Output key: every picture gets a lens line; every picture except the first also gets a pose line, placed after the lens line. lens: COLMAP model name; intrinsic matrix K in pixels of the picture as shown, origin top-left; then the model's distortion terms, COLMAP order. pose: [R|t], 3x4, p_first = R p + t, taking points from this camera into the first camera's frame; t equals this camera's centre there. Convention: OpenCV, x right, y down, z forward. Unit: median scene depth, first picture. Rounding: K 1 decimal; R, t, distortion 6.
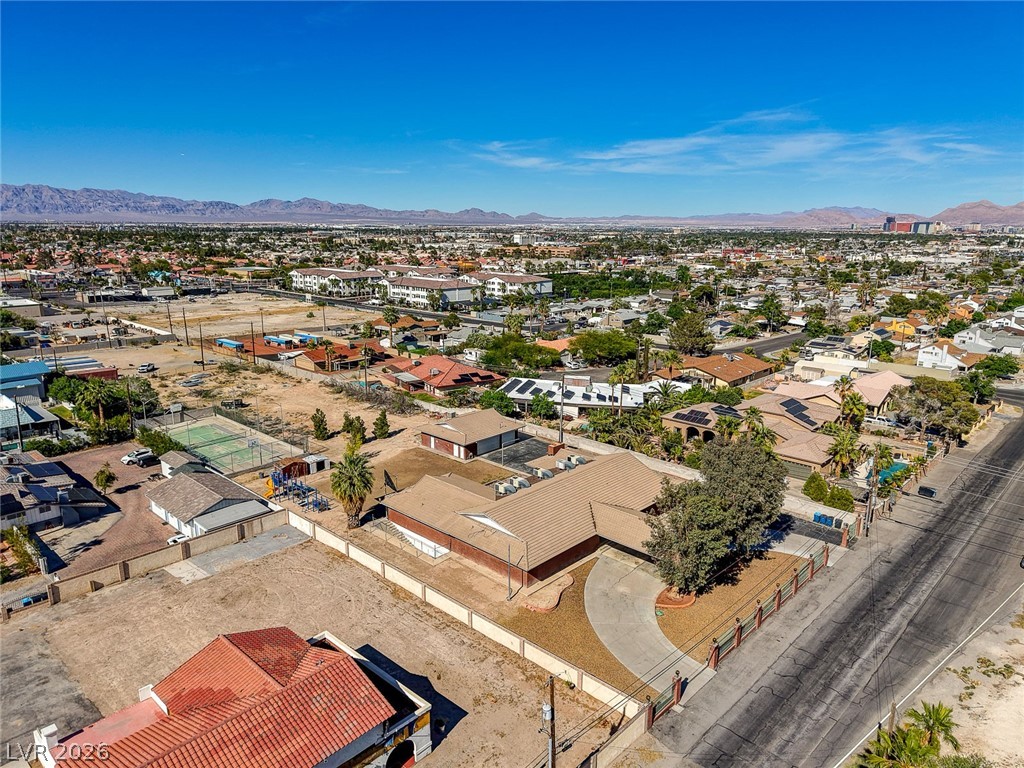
lens RADIAL K [[680.9, 0, 512.0], [0, 680.9, 384.0], [0, 0, 1]] dist [0.045924, -0.074941]
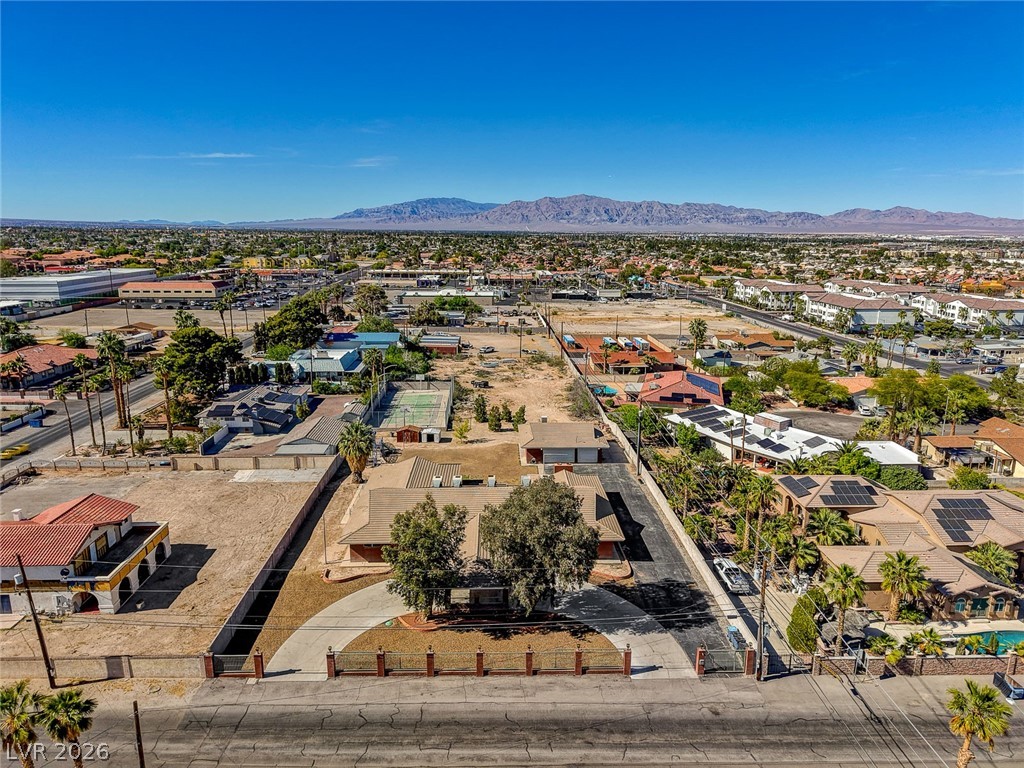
lens RADIAL K [[680.9, 0, 512.0], [0, 680.9, 384.0], [0, 0, 1]] dist [0.045924, -0.074941]
pose [[0.707569, 0.152638, -0.689962, 0.200027], [-0.162801, 0.985339, 0.051028, -0.018054], [0.687635, 0.076221, 0.722044, 0.077188]]
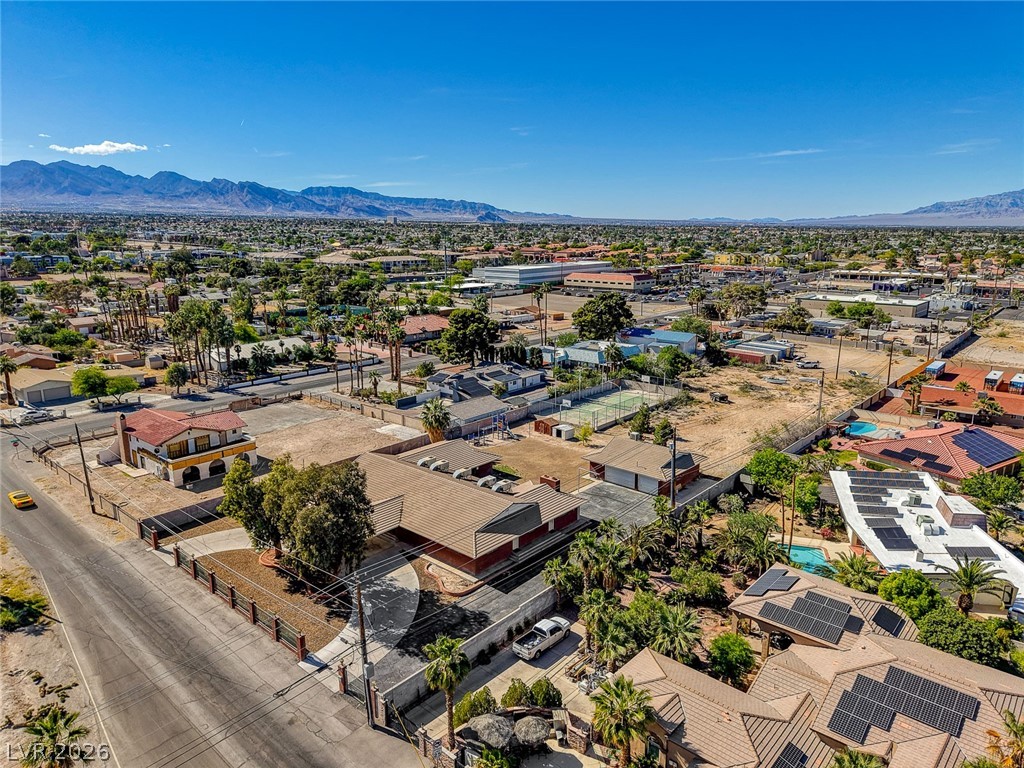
lens RADIAL K [[680.9, 0, 512.0], [0, 680.9, 384.0], [0, 0, 1]] dist [0.045924, -0.074941]
pose [[0.025900, 0.219203, -0.975335, 0.276259], [-0.228773, 0.951070, 0.207674, -0.061477], [0.973135, 0.217752, 0.074780, 0.262829]]
